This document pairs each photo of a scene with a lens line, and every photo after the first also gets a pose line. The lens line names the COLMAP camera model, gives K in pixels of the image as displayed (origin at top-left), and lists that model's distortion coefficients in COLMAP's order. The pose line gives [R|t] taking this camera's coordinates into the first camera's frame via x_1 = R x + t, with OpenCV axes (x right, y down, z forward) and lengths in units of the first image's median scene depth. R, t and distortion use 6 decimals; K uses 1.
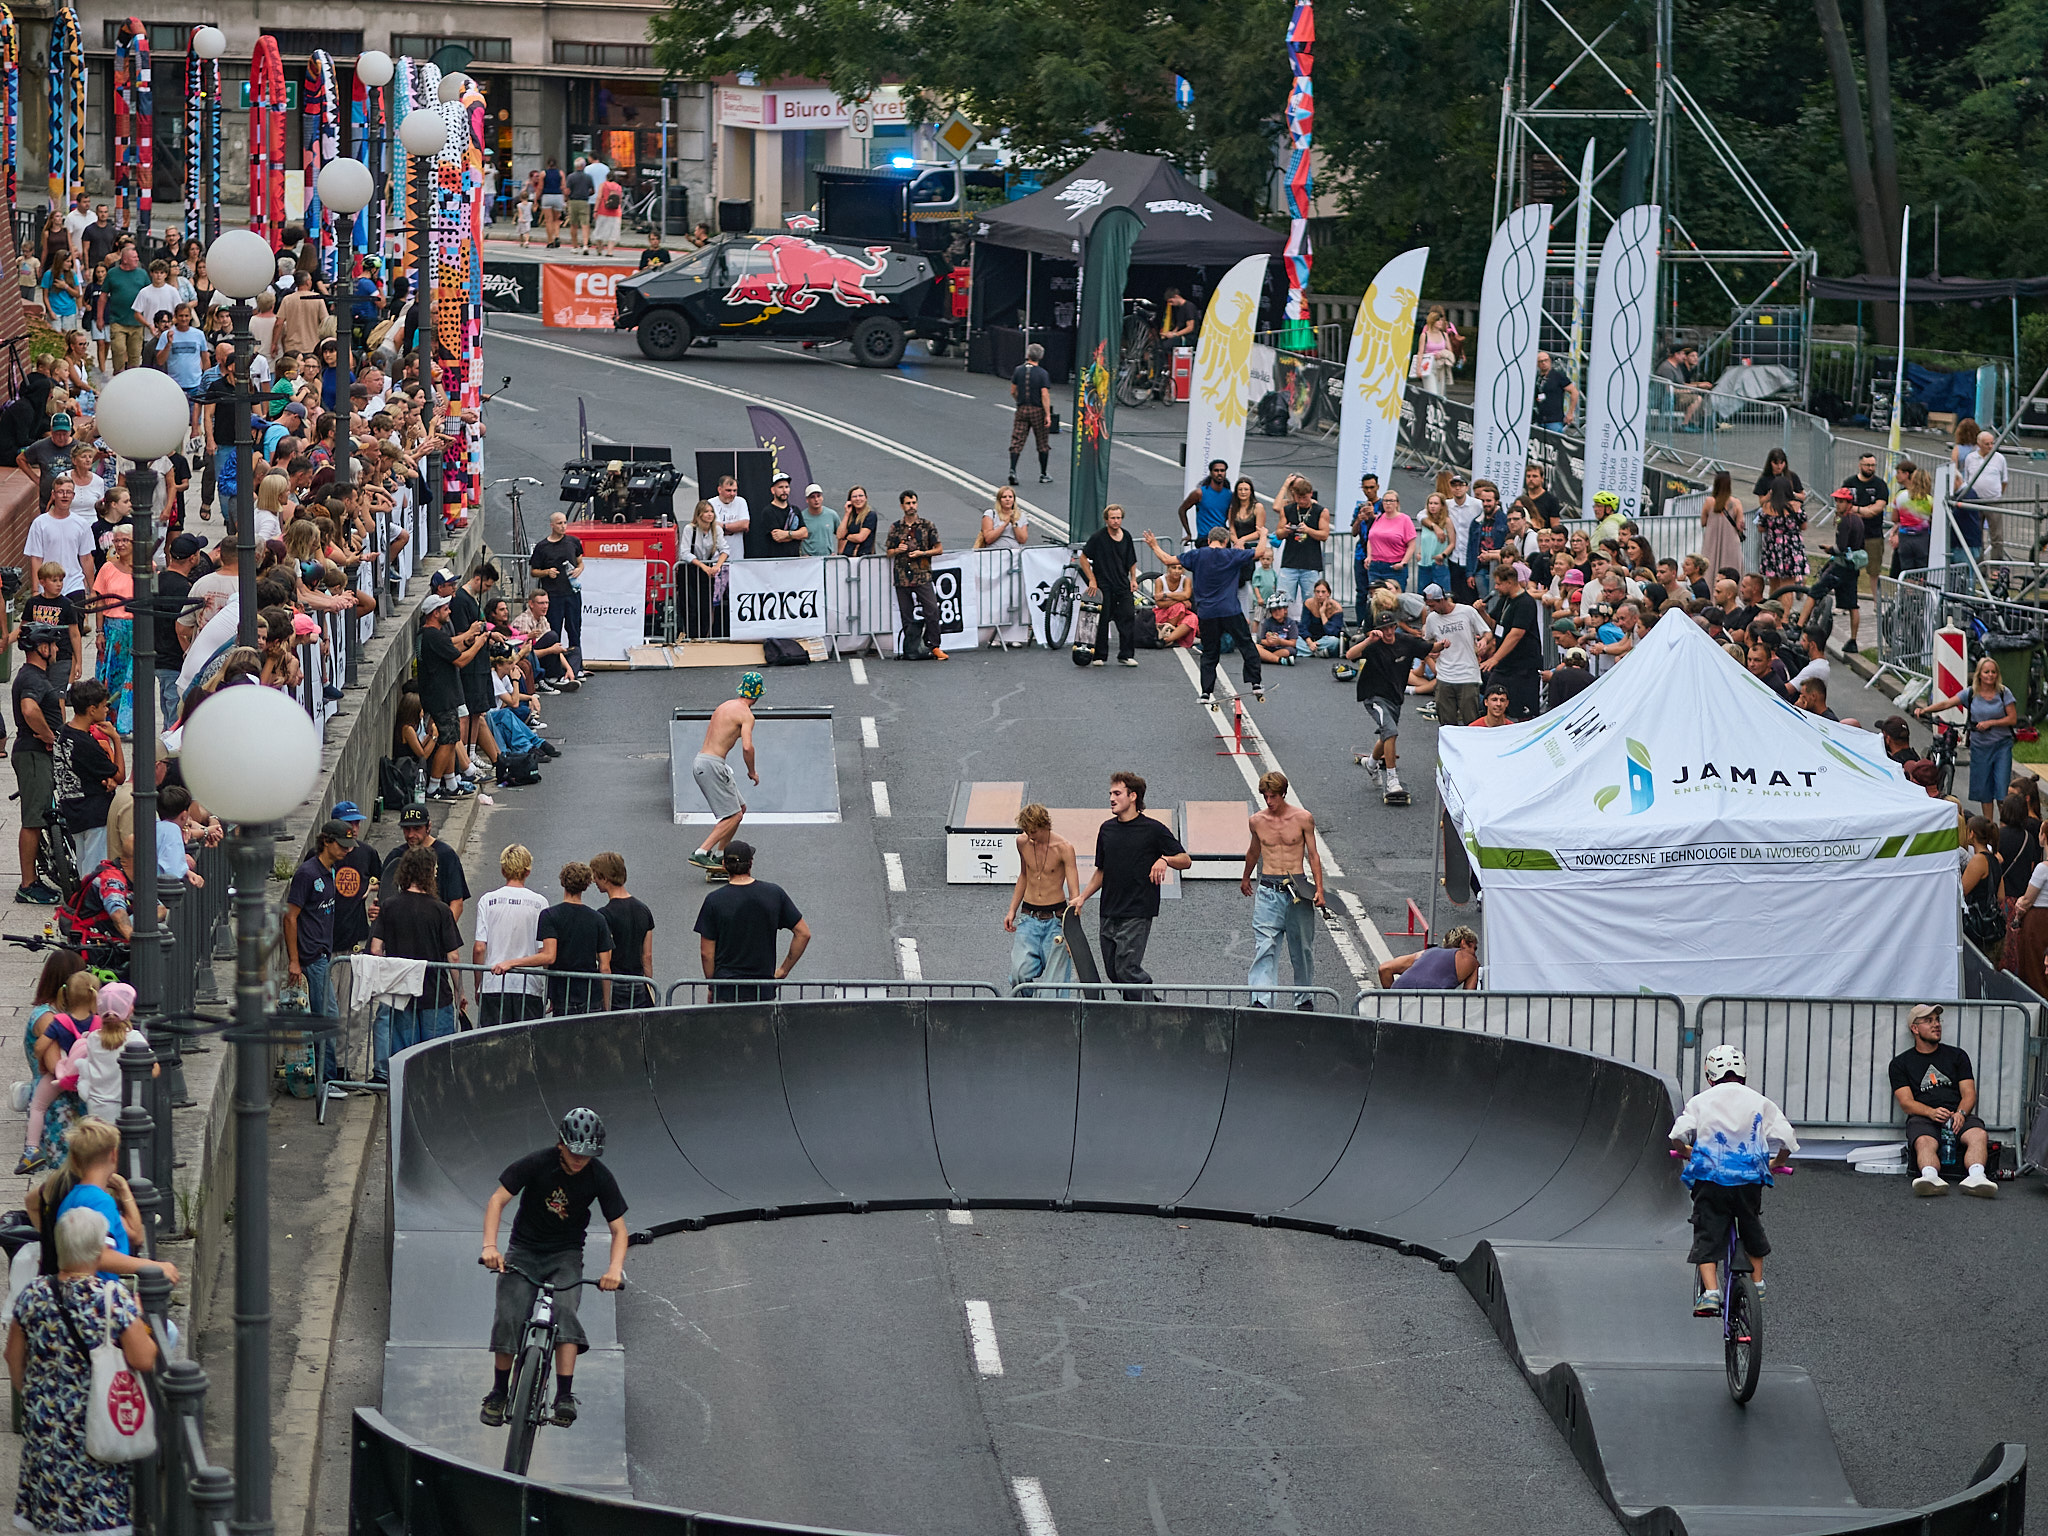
lens RADIAL K [[8882.1, 0, 1024.0], [0, 8882.1, 768.0], [0, 0, 1]] dist [0.480071, -4.133002]
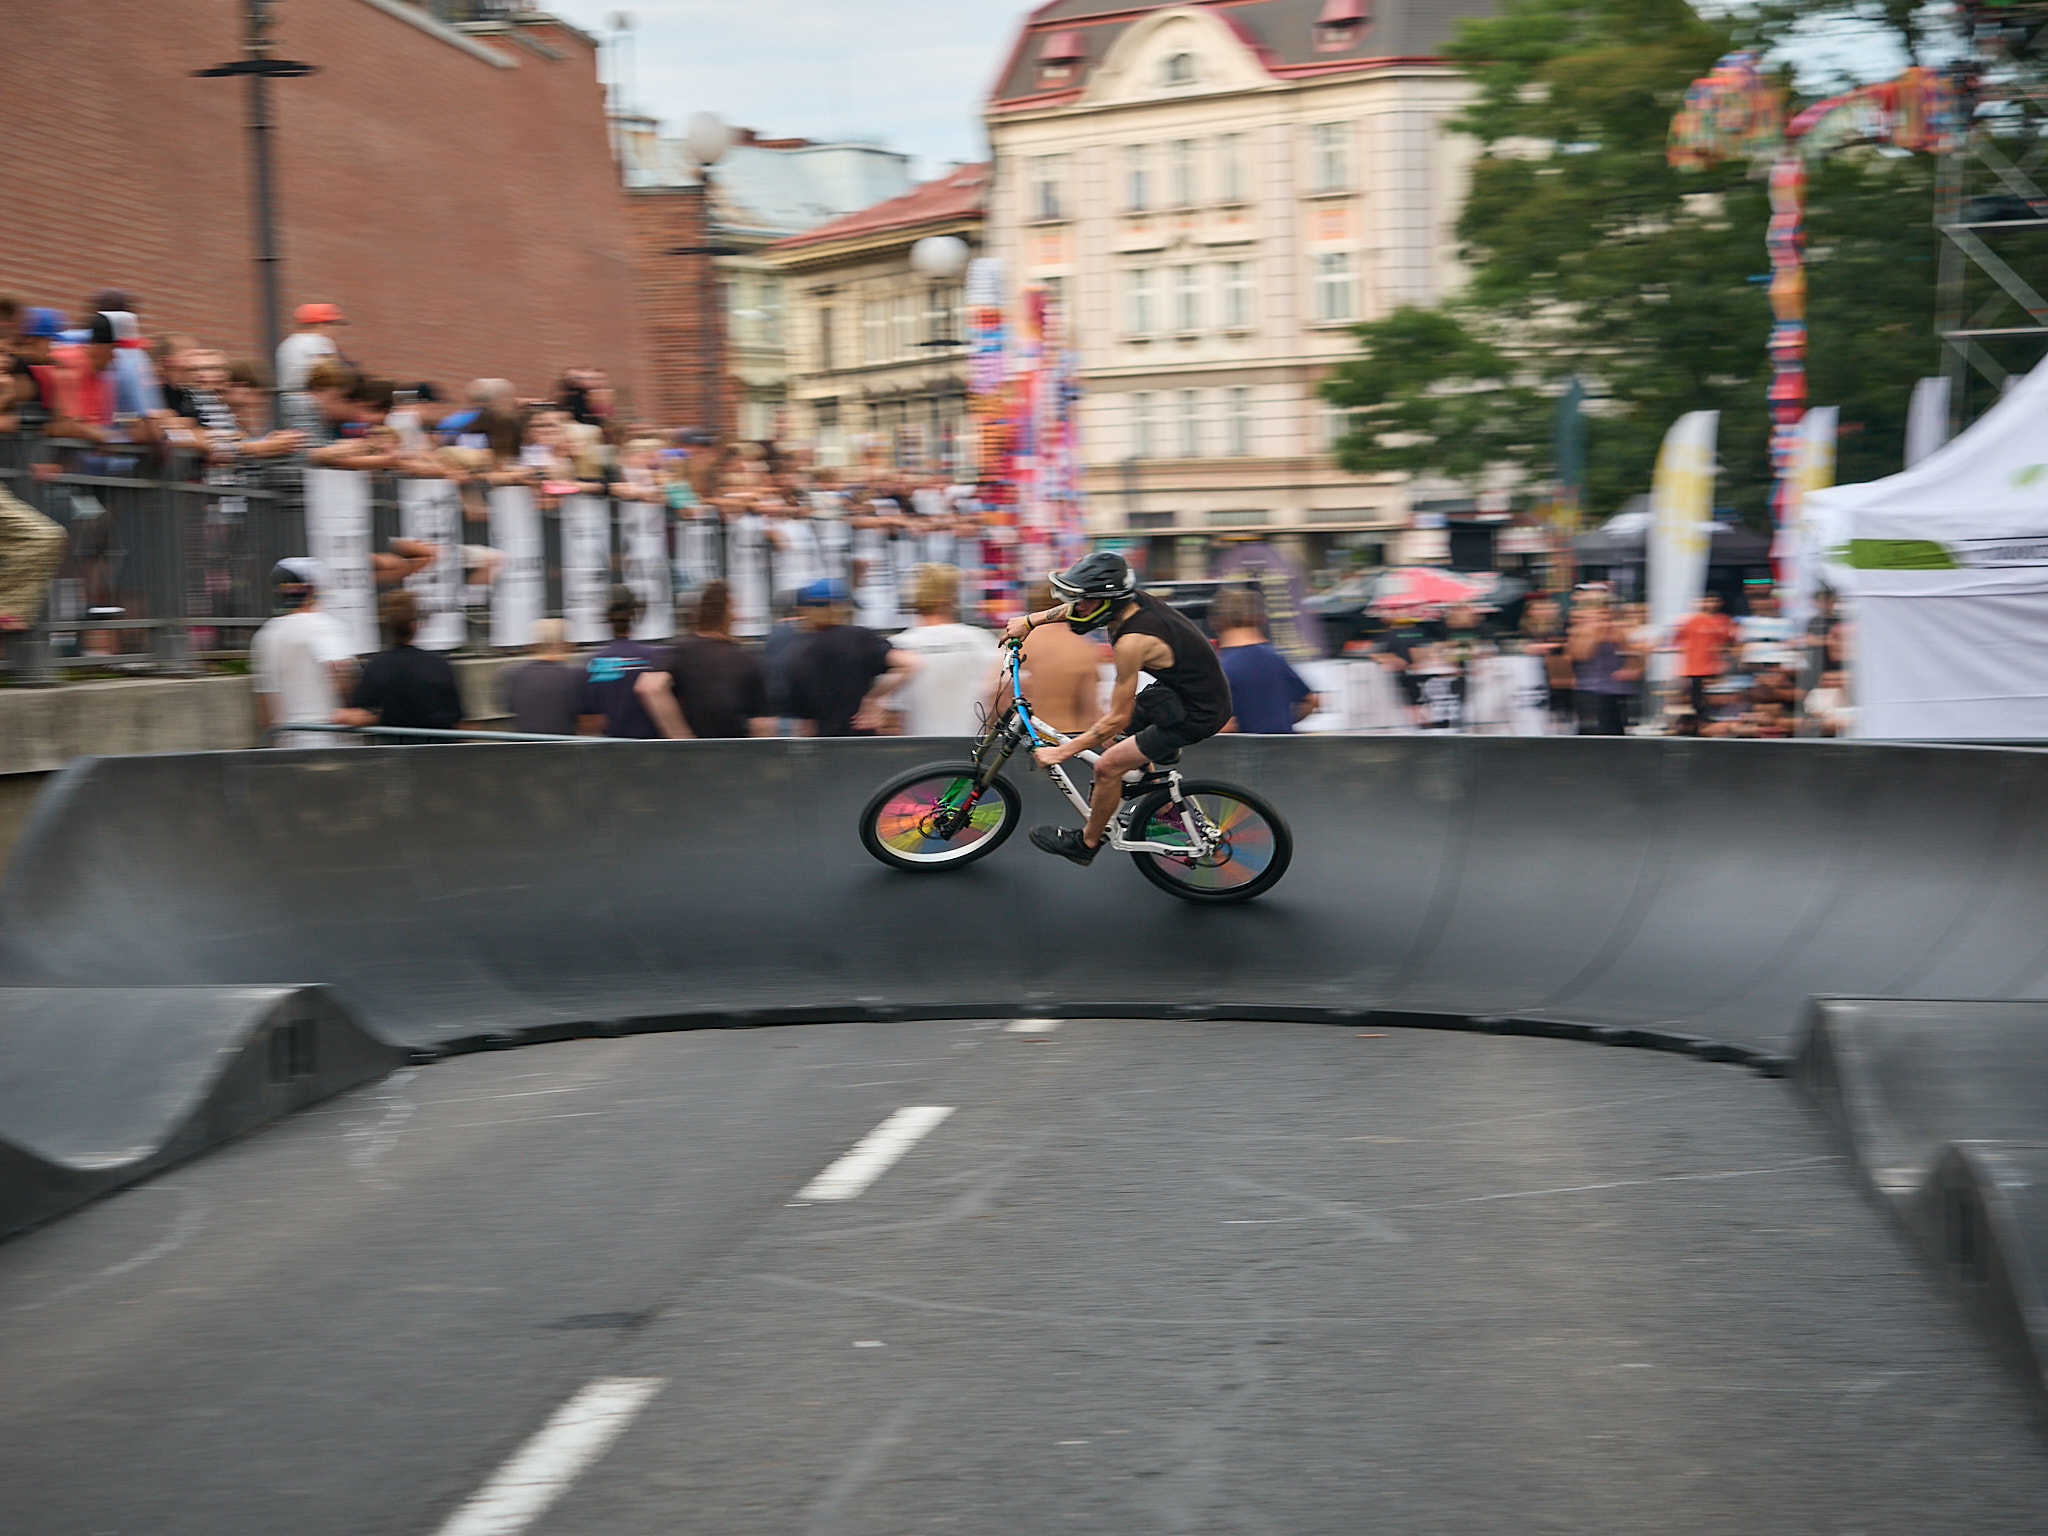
lens RADIAL K [[4595.1, 0, 928.6], [0, 4595.1, 768.5], [0, 0, 1]] dist [0.281100, -0.169064]
pose [[0.985760, -0.021313, -0.166801, 0.040314], [0.009295, 0.997325, -0.072504, 0.052608], [0.167900, 0.069921, 0.983321, 0.617520]]
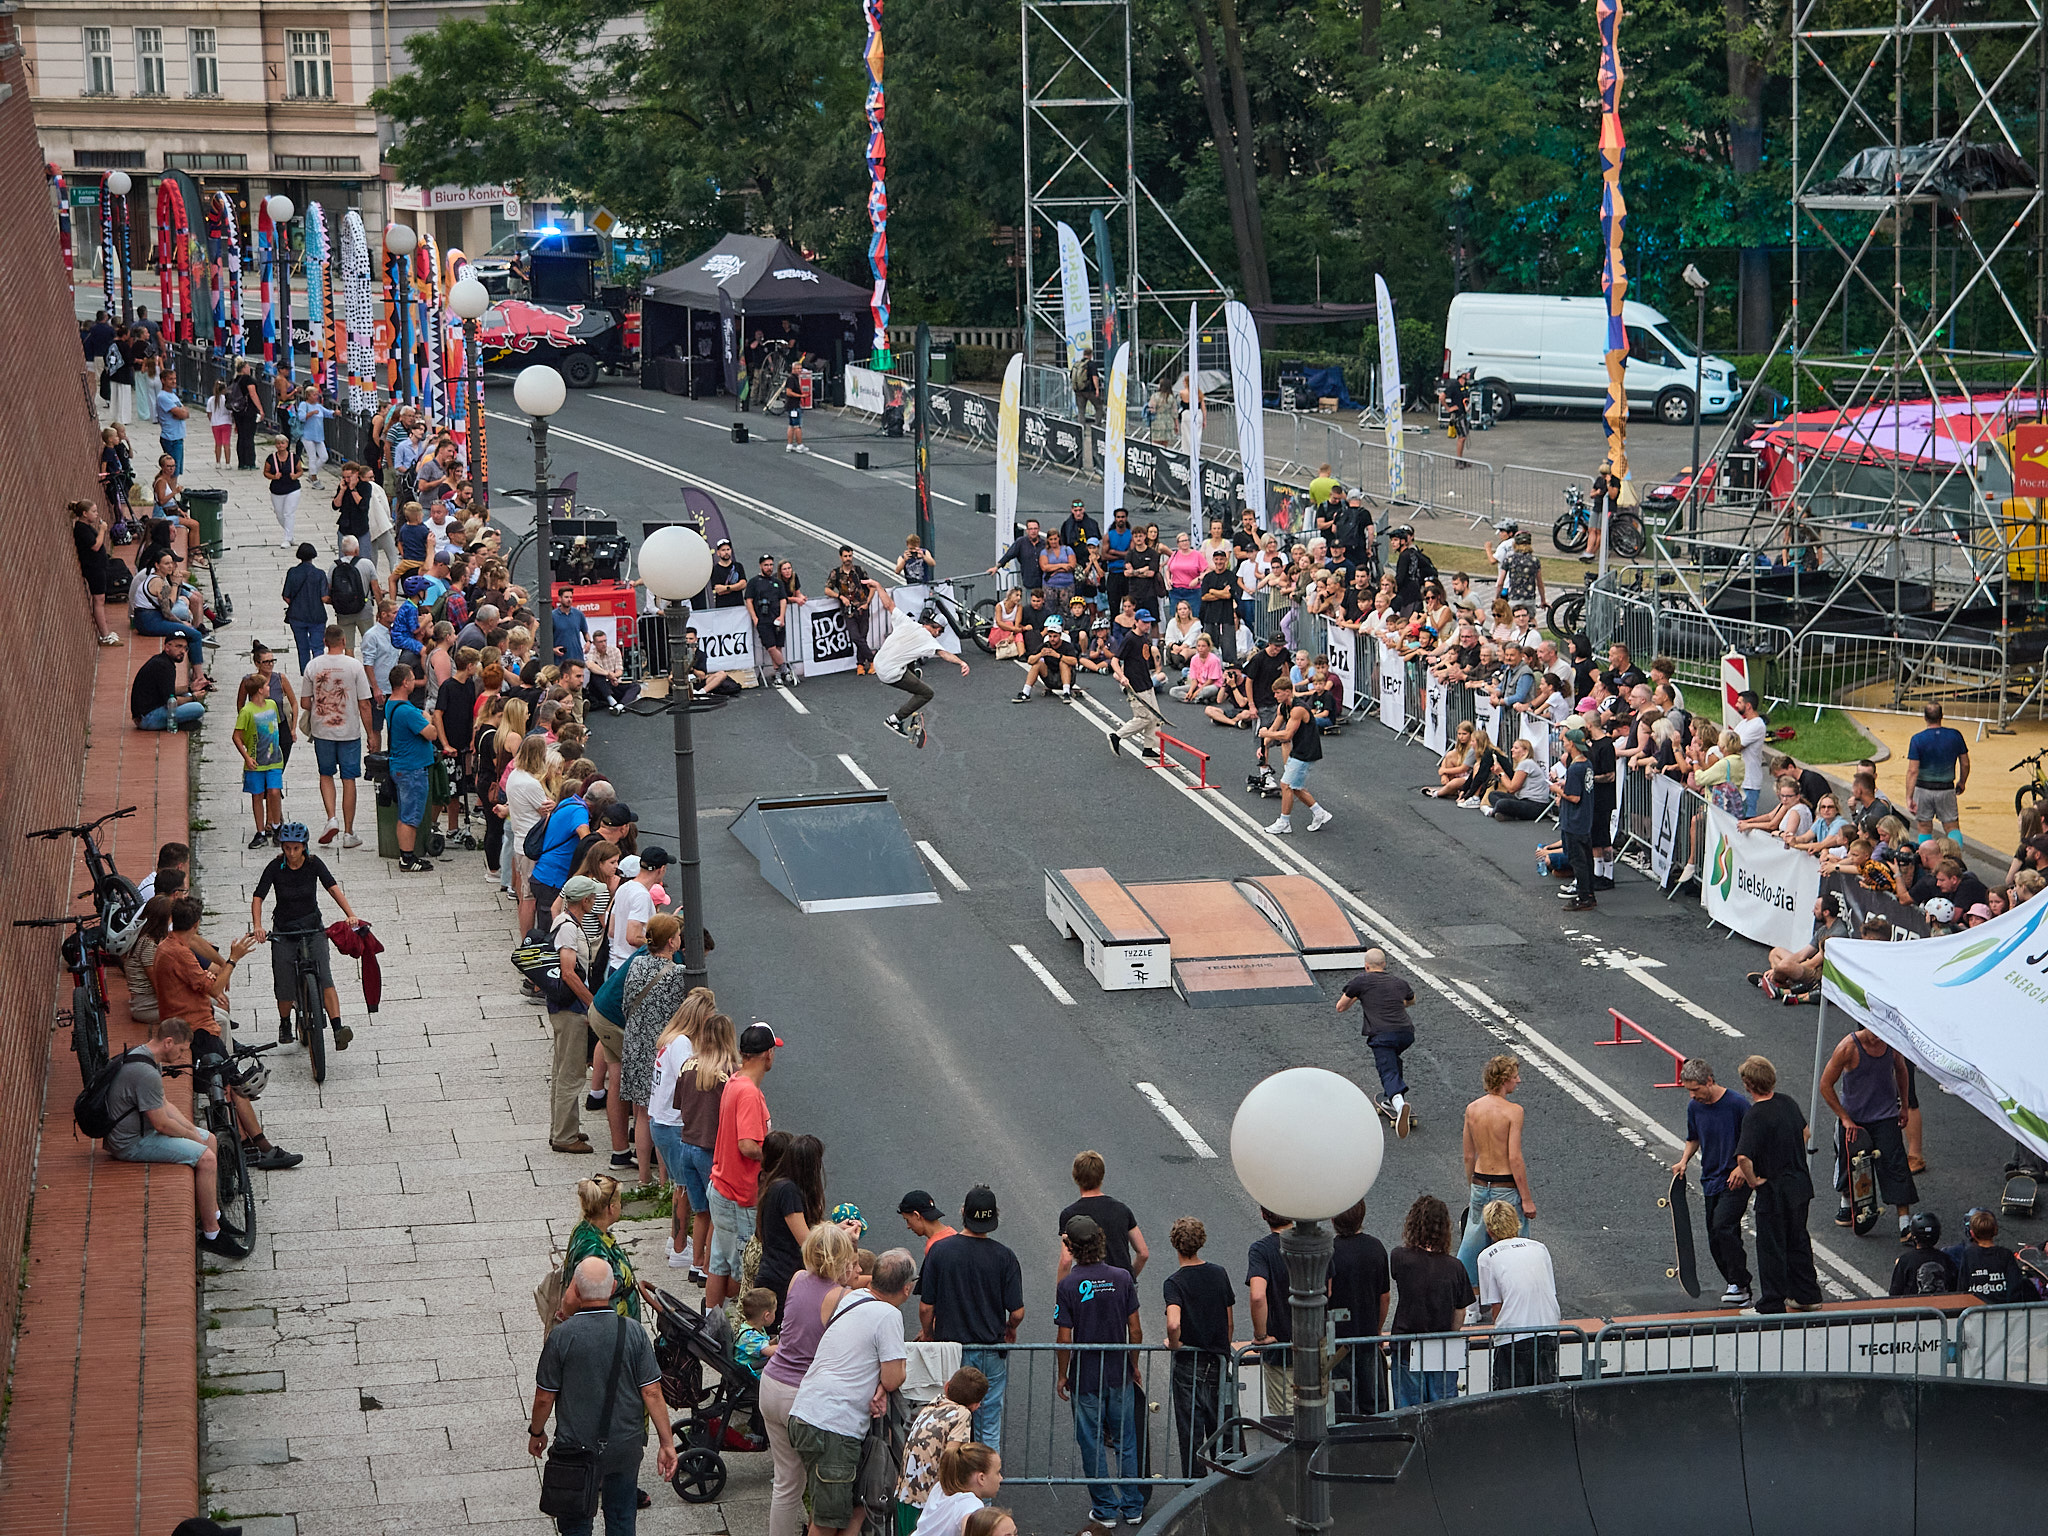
lens RADIAL K [[4595.1, 0, 928.6], [0, 4595.1, 768.5], [0, 0, 1]] dist [0.281100, -0.169064]
pose [[0.991184, -0.051014, 0.122275, -0.123983], [0.043222, 0.996913, 0.065551, -0.066743], [-0.125241, -0.059688, 0.990329, 0.529955]]
